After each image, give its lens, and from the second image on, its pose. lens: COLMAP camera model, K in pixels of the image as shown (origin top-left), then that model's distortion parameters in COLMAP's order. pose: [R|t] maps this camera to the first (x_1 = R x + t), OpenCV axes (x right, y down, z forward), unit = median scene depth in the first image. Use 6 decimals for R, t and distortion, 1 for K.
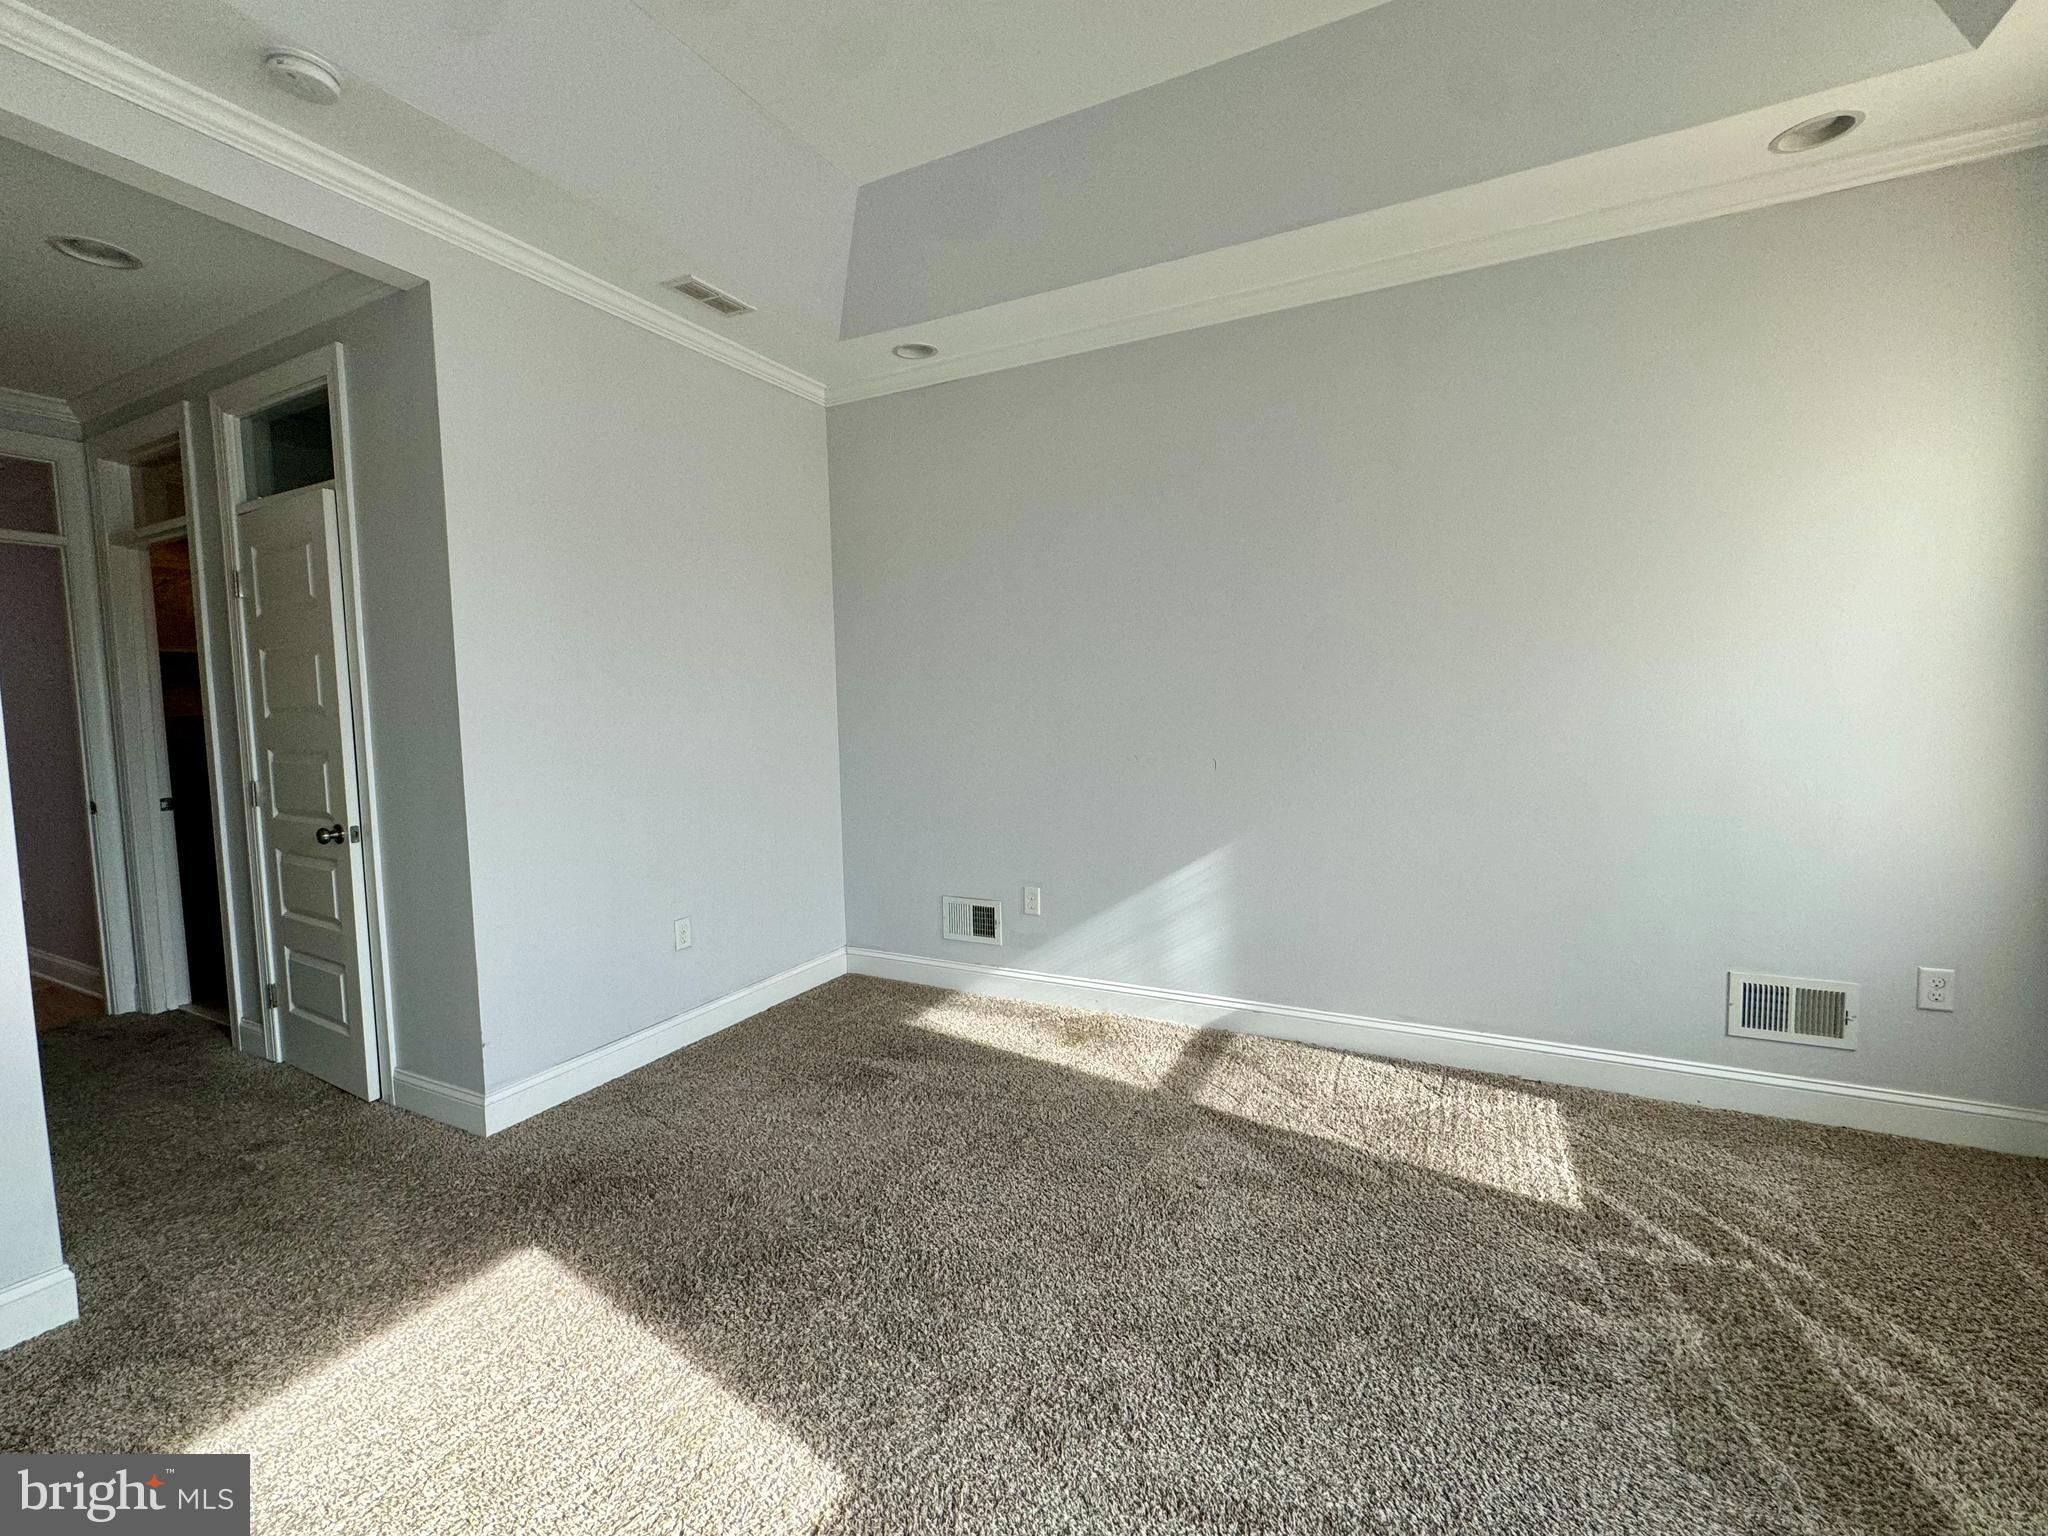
lens RADIAL K [[819.5, 0, 1027.4], [0, 819.5, 763.7], [0, 0, 1]] dist [-0.002694, 0.000723]
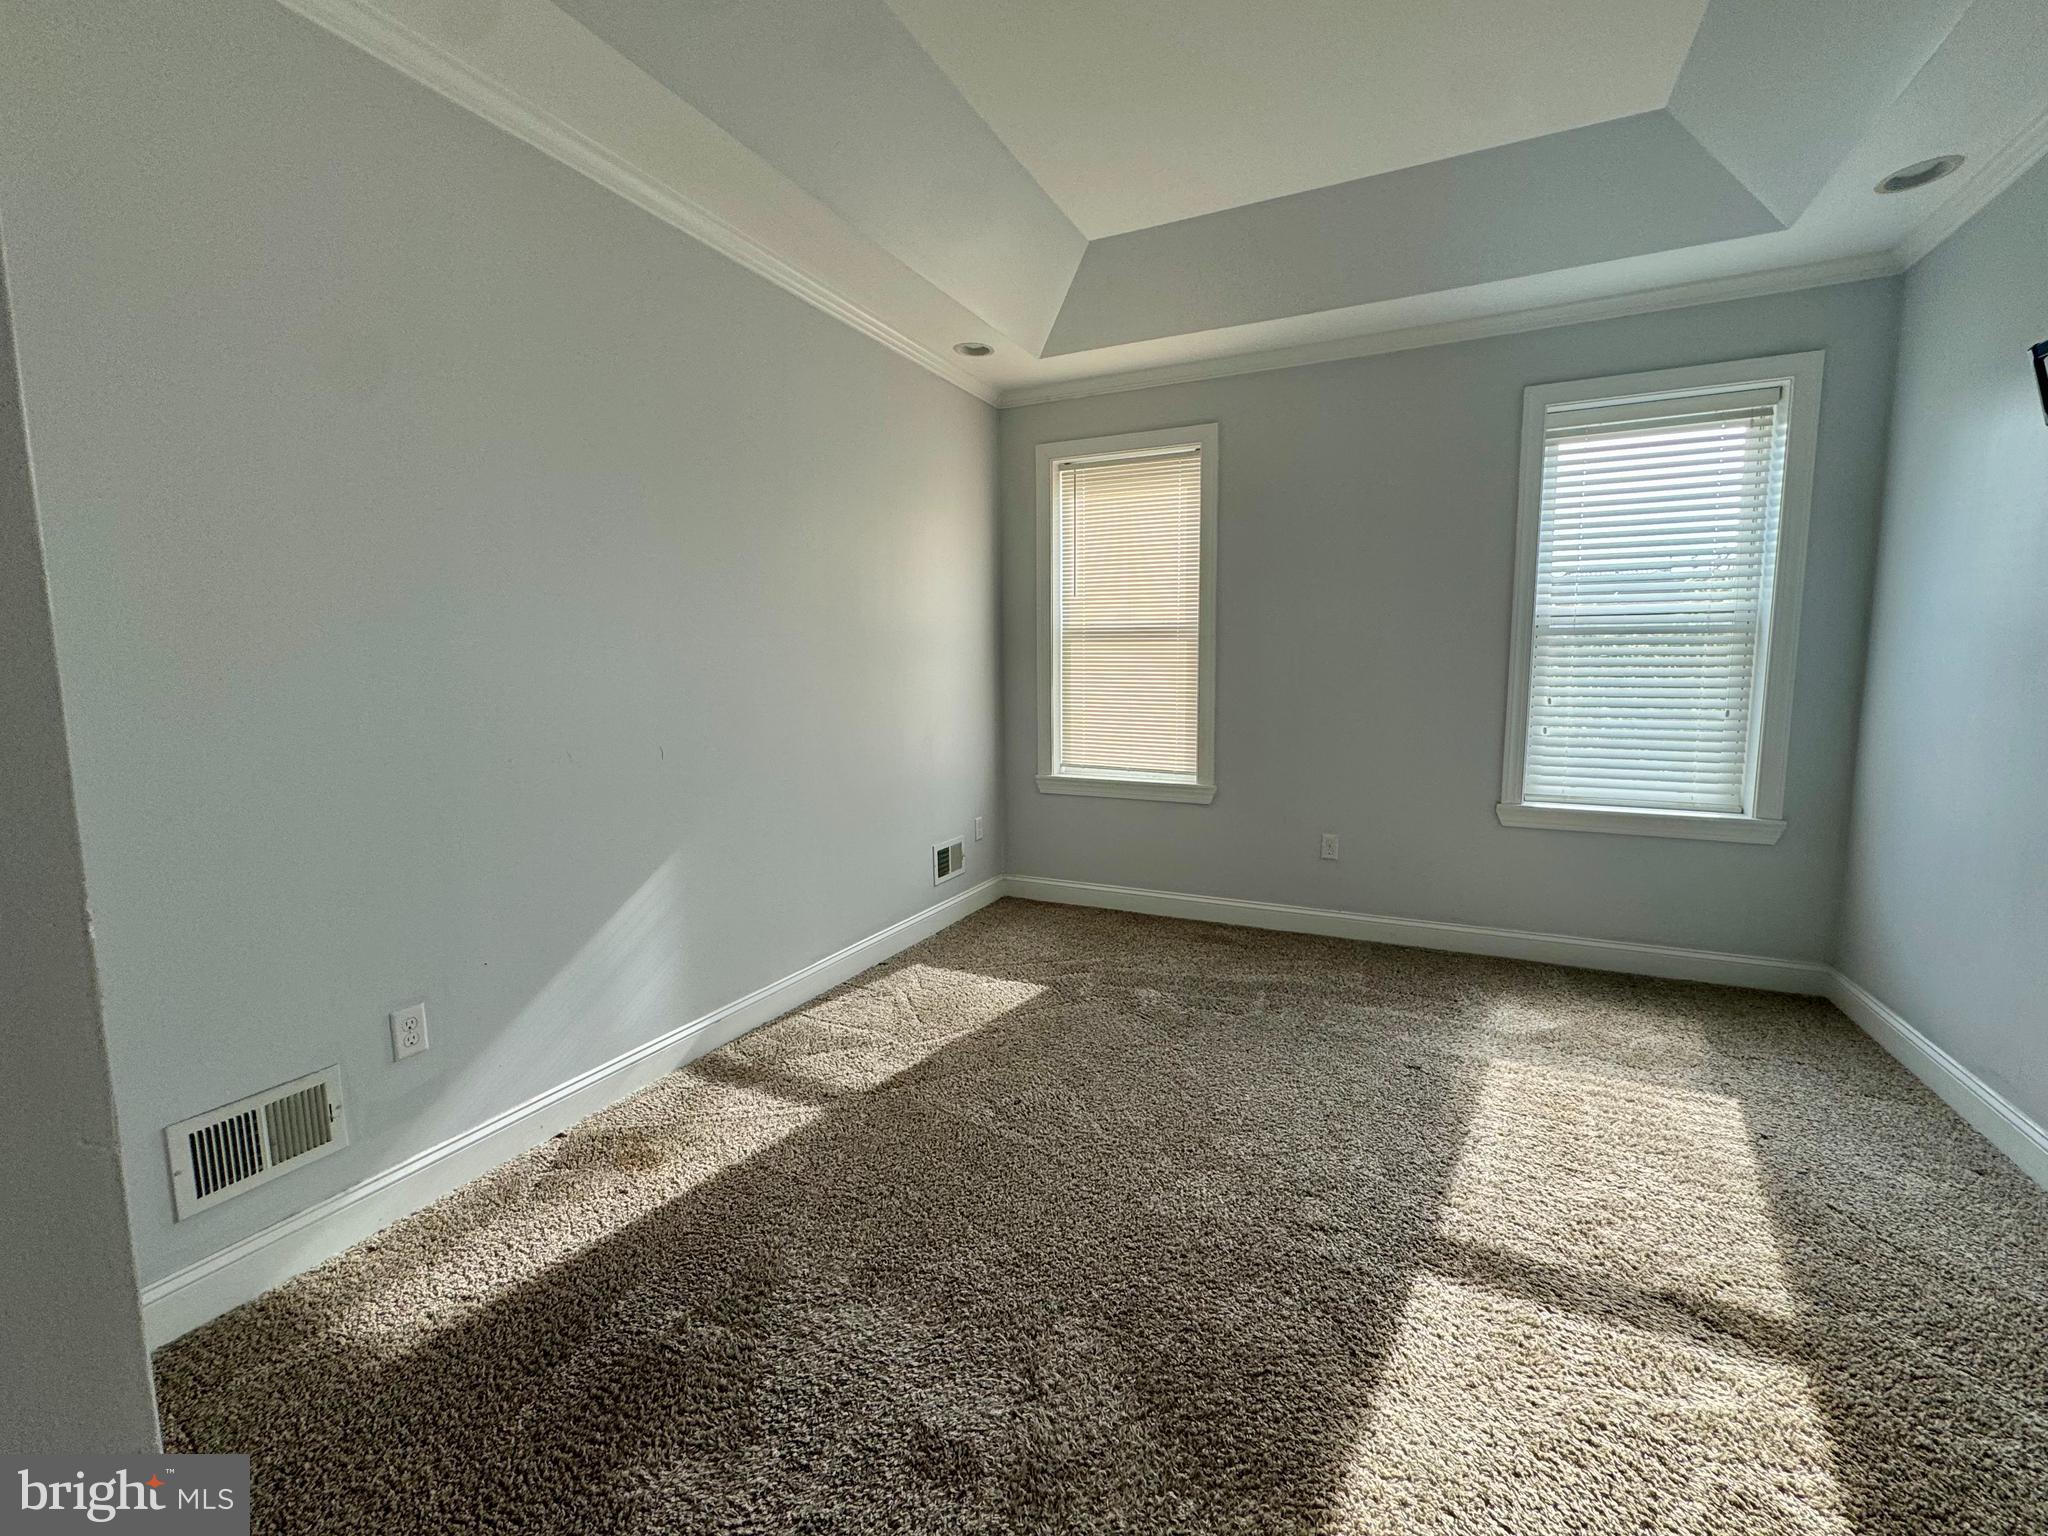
lens RADIAL K [[819.5, 0, 1031.2], [0, 819.5, 763.1], [0, 0, 1]] dist [-0.002694, 0.000723]
pose [[0.028955, -0.101528, 0.994411, -0.681965], [0.078765, 0.991967, 0.098985, -0.048823], [-0.996473, 0.075458, 0.036719, 0.707124]]
